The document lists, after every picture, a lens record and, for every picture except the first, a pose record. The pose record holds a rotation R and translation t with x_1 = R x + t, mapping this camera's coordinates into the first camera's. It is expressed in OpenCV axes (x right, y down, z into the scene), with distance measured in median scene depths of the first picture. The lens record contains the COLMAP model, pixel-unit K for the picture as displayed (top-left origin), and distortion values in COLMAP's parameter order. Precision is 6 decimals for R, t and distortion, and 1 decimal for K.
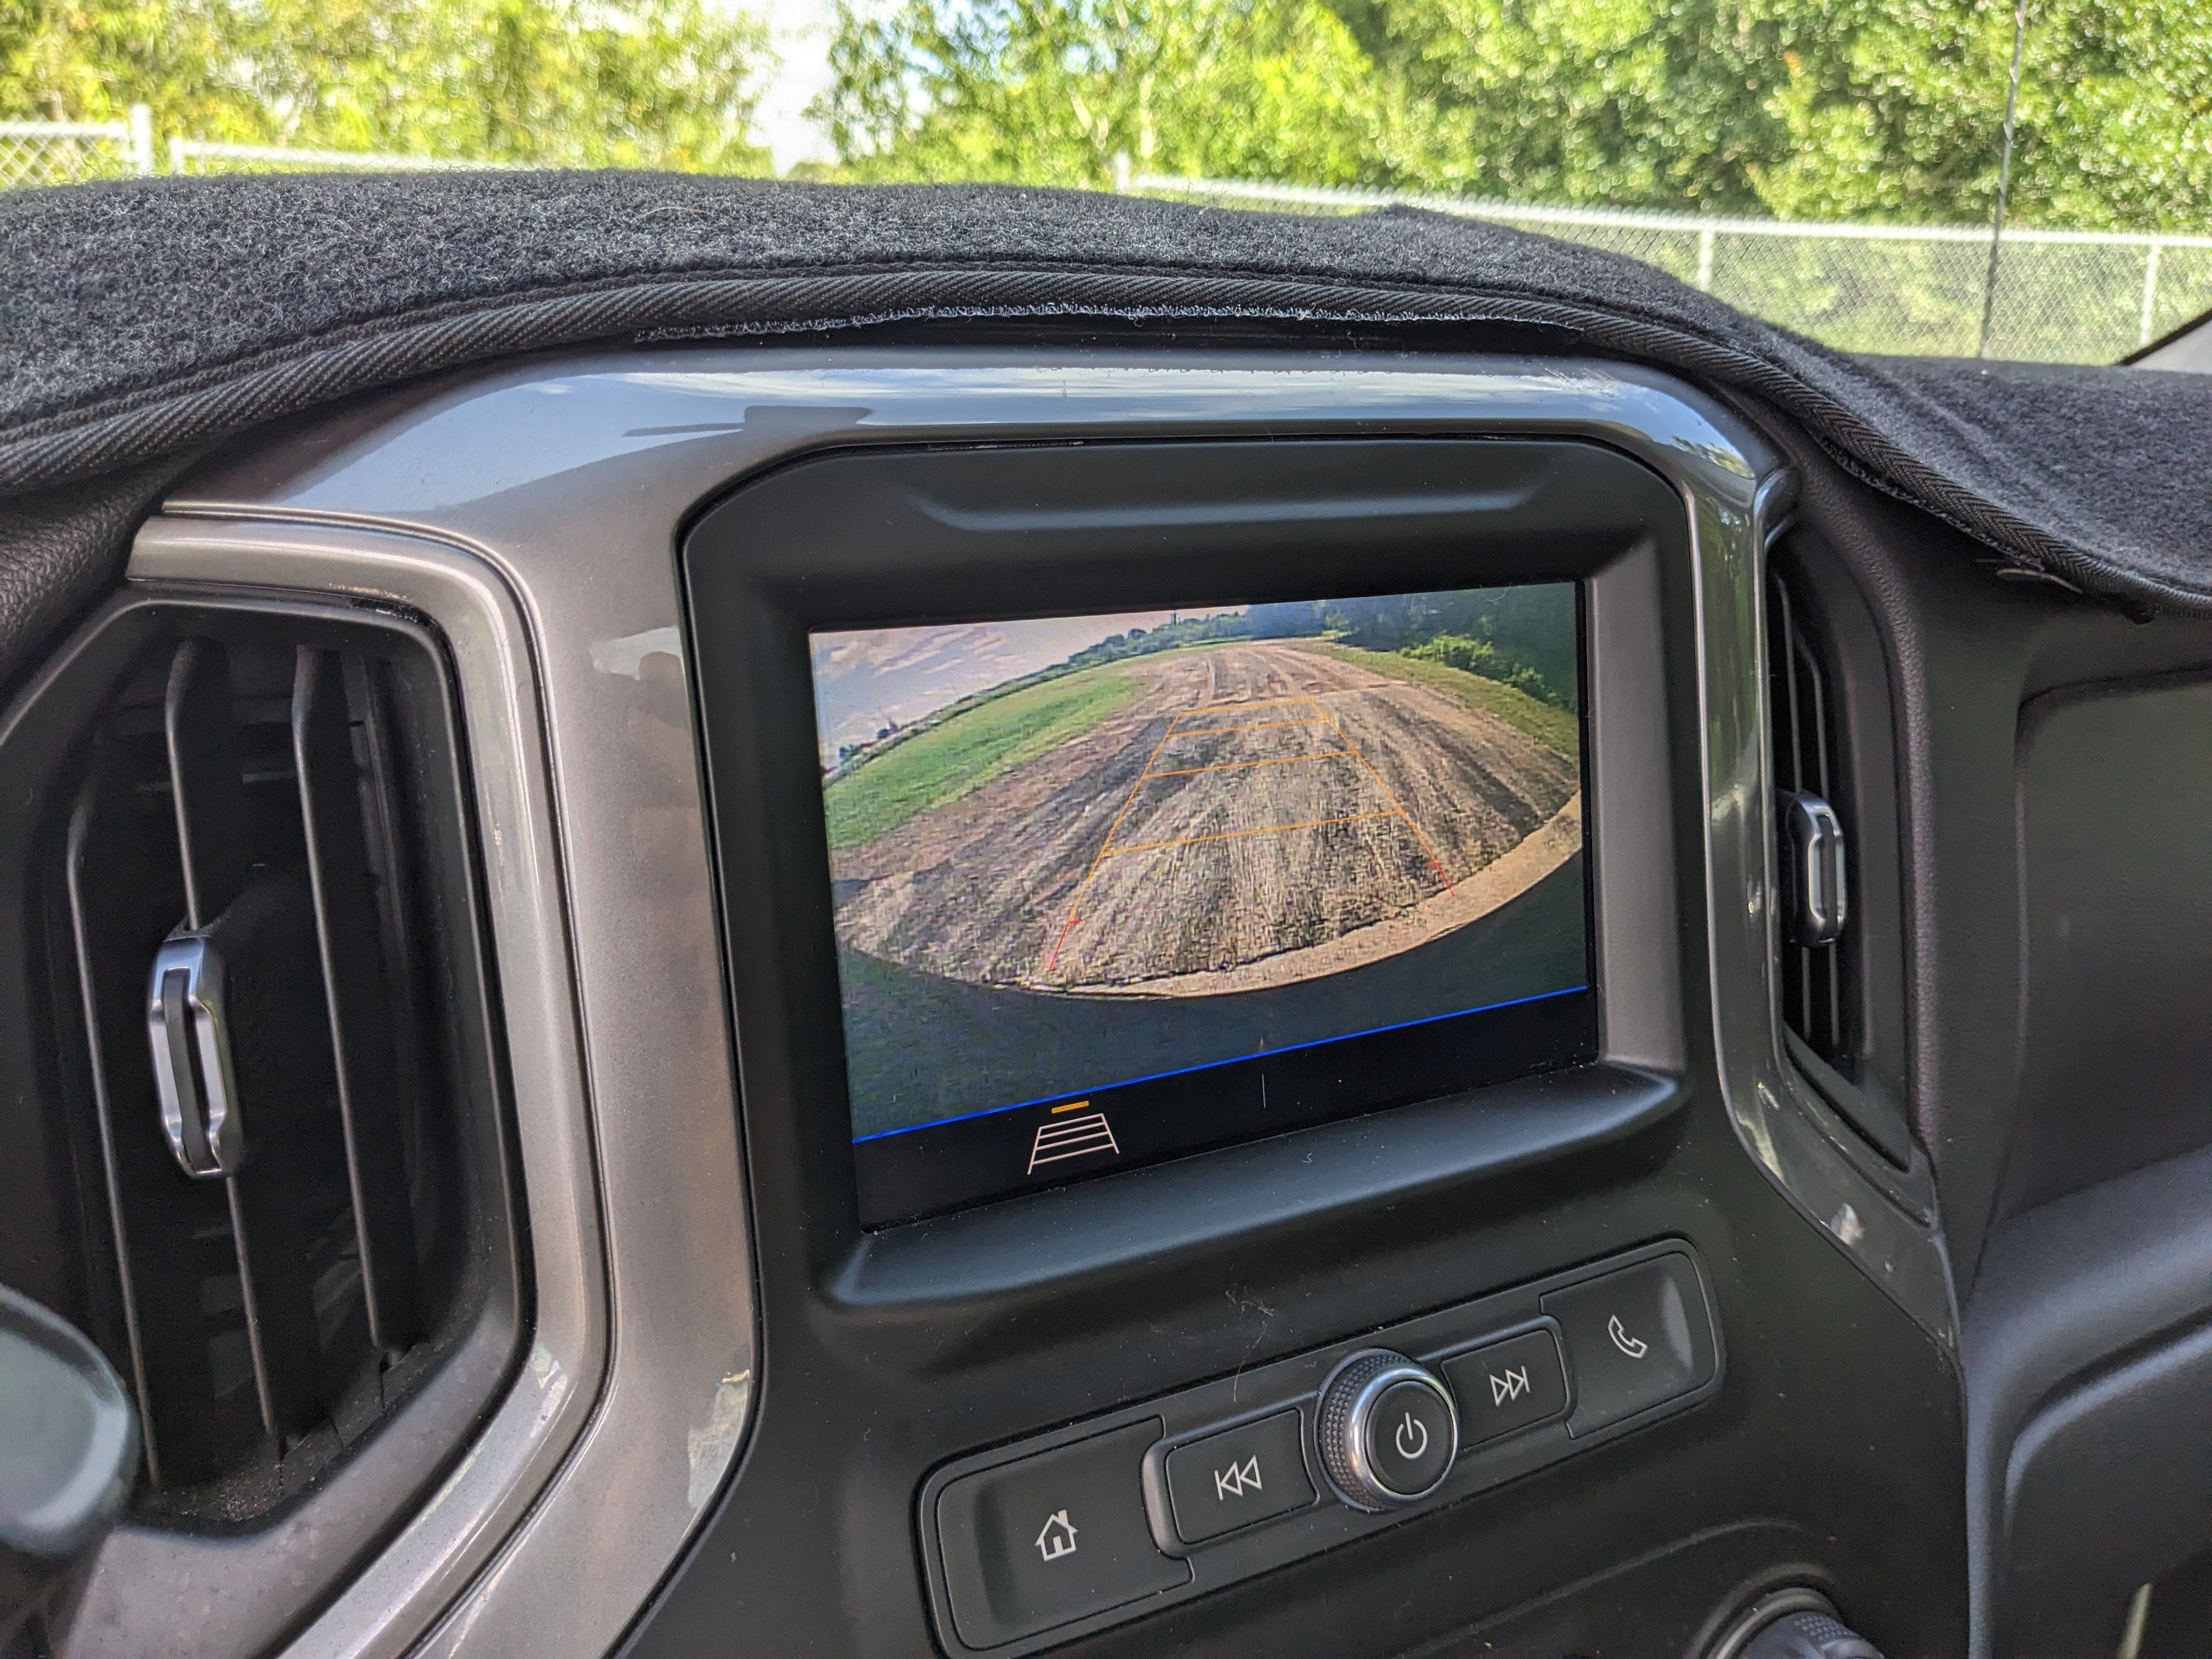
lens RADIAL K [[1746.4, 0, 1105.2], [0, 1746.4, 824.1], [0, 0, 1]] dist [0.046387, -0.078418]
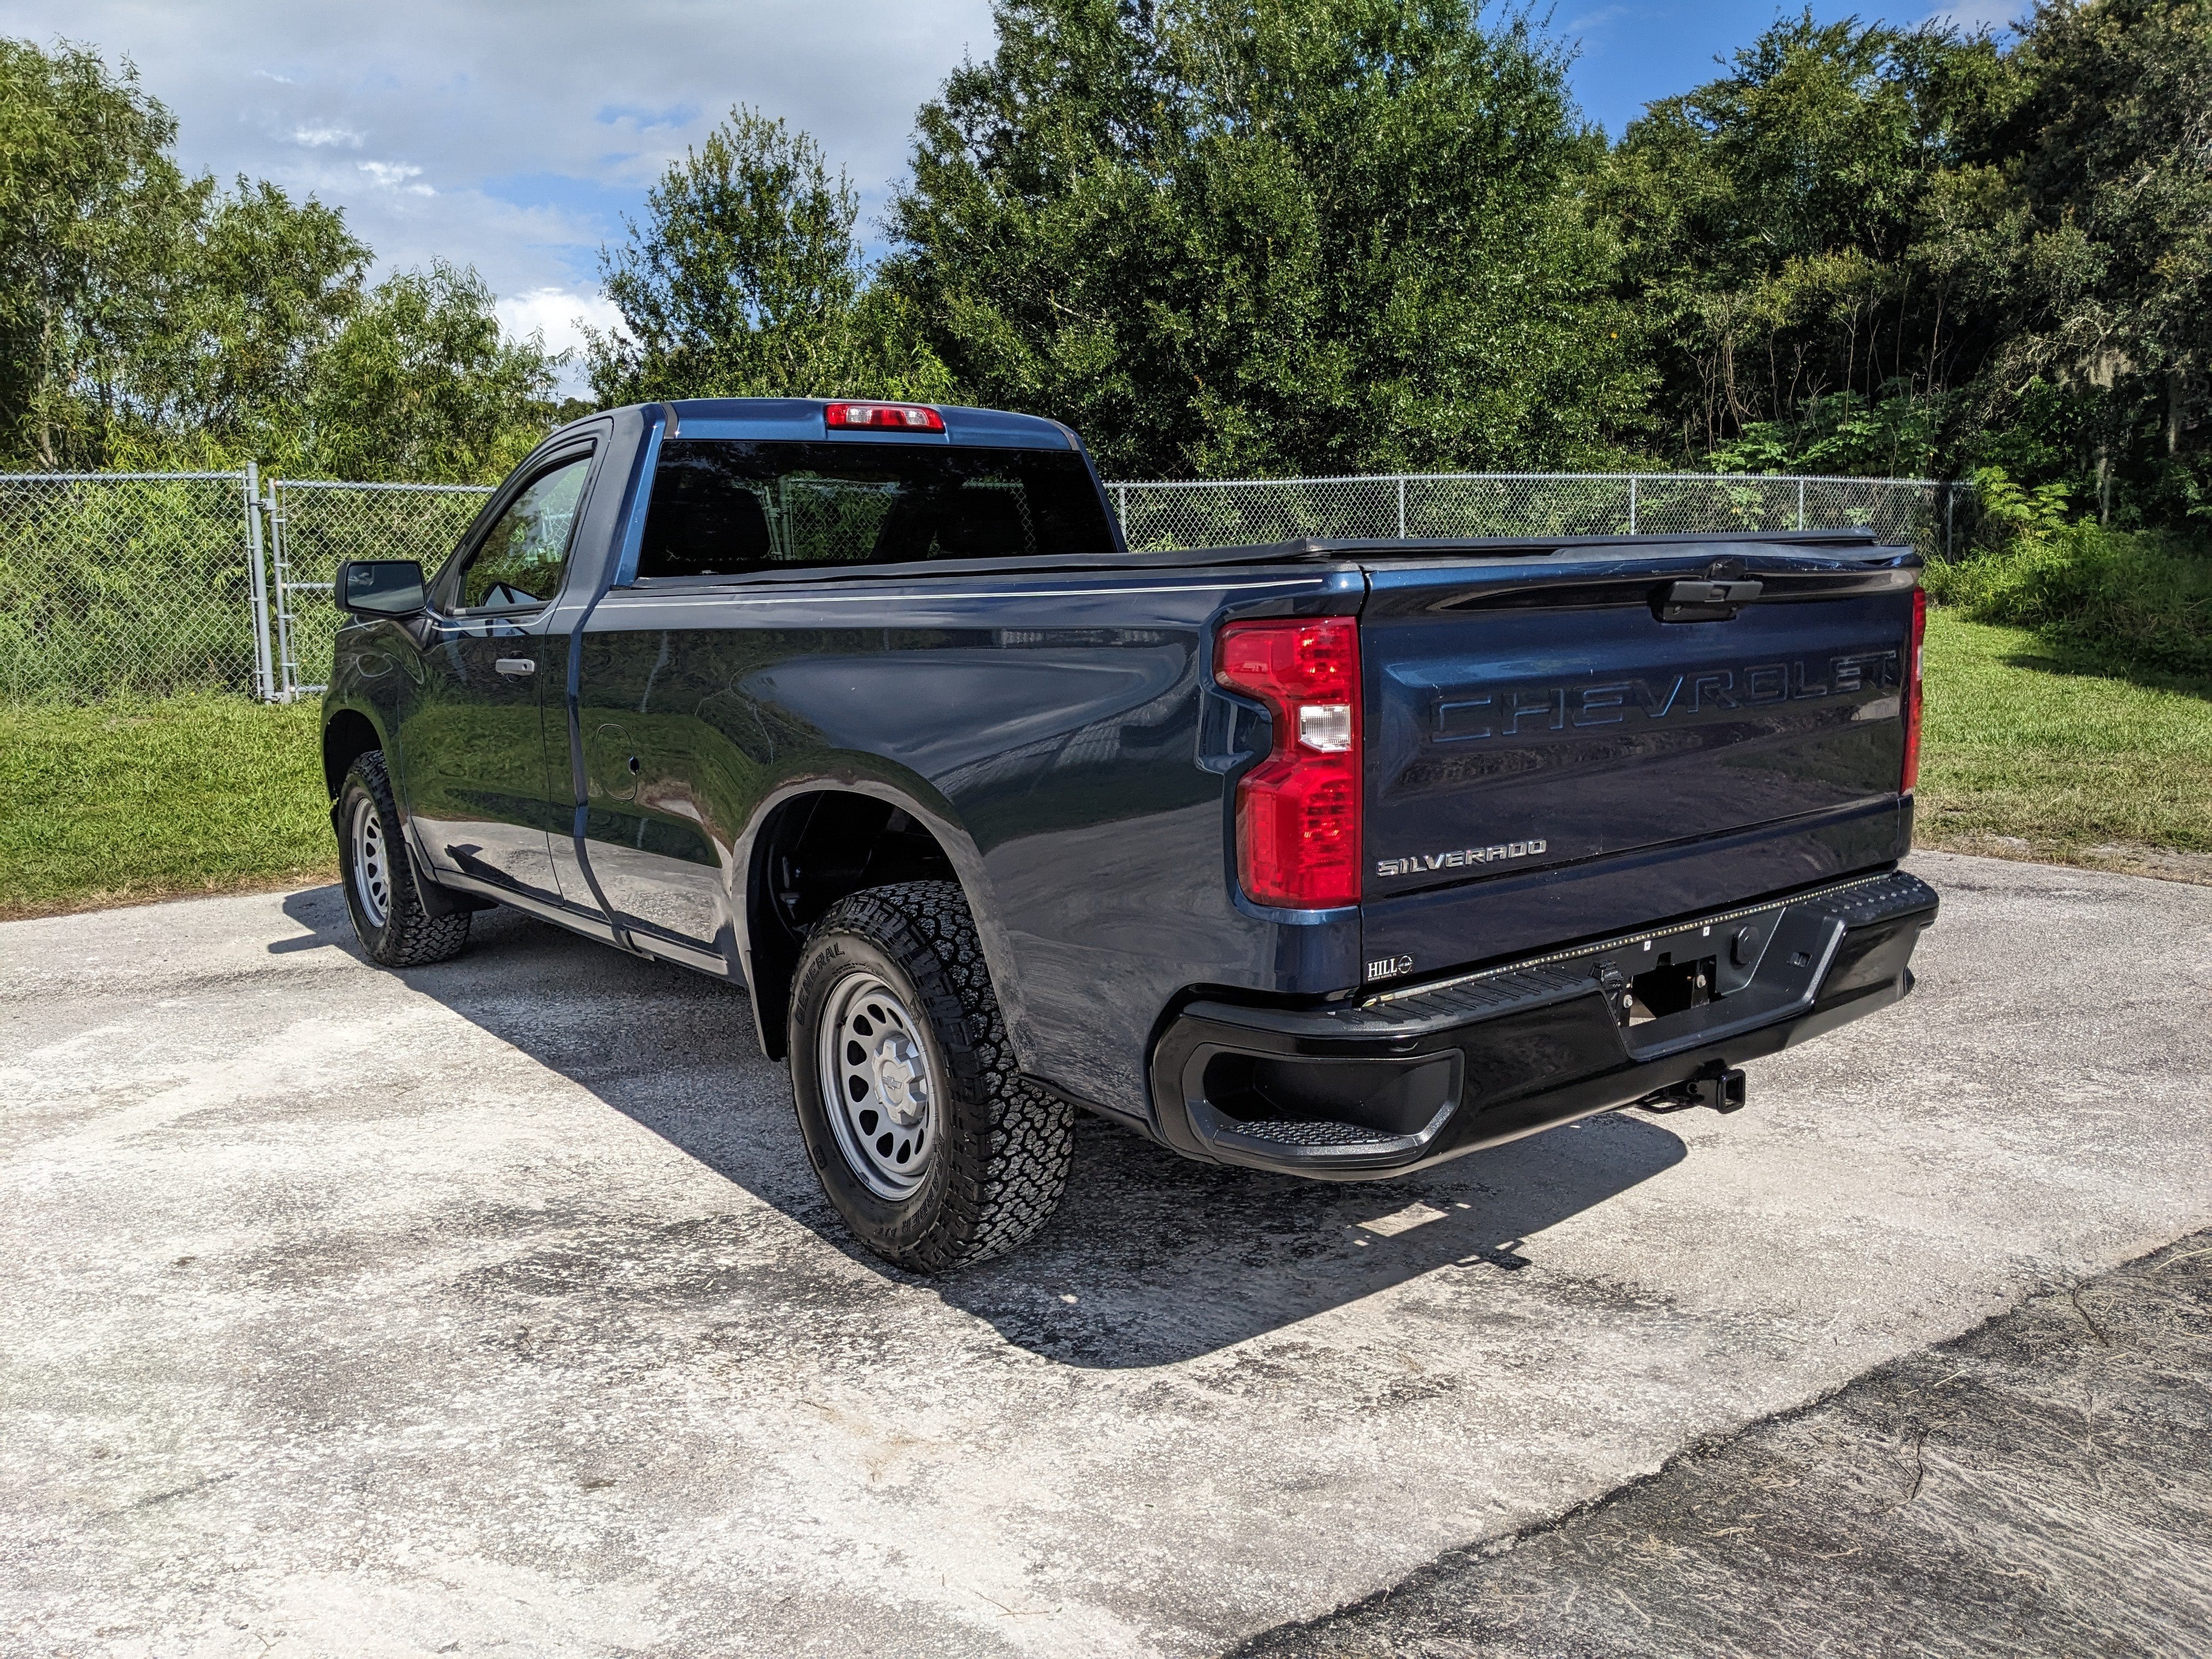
lens RADIAL K [[1746.4, 0, 1105.6], [0, 1746.4, 828.0], [0, 0, 1]] dist [0.046387, -0.078418]
pose [[0.987204, -0.066758, 0.144814, 0.033785], [0.082944, 0.990600, -0.108779, 0.148328], [-0.136190, 0.119398, 0.983461, -0.527938]]
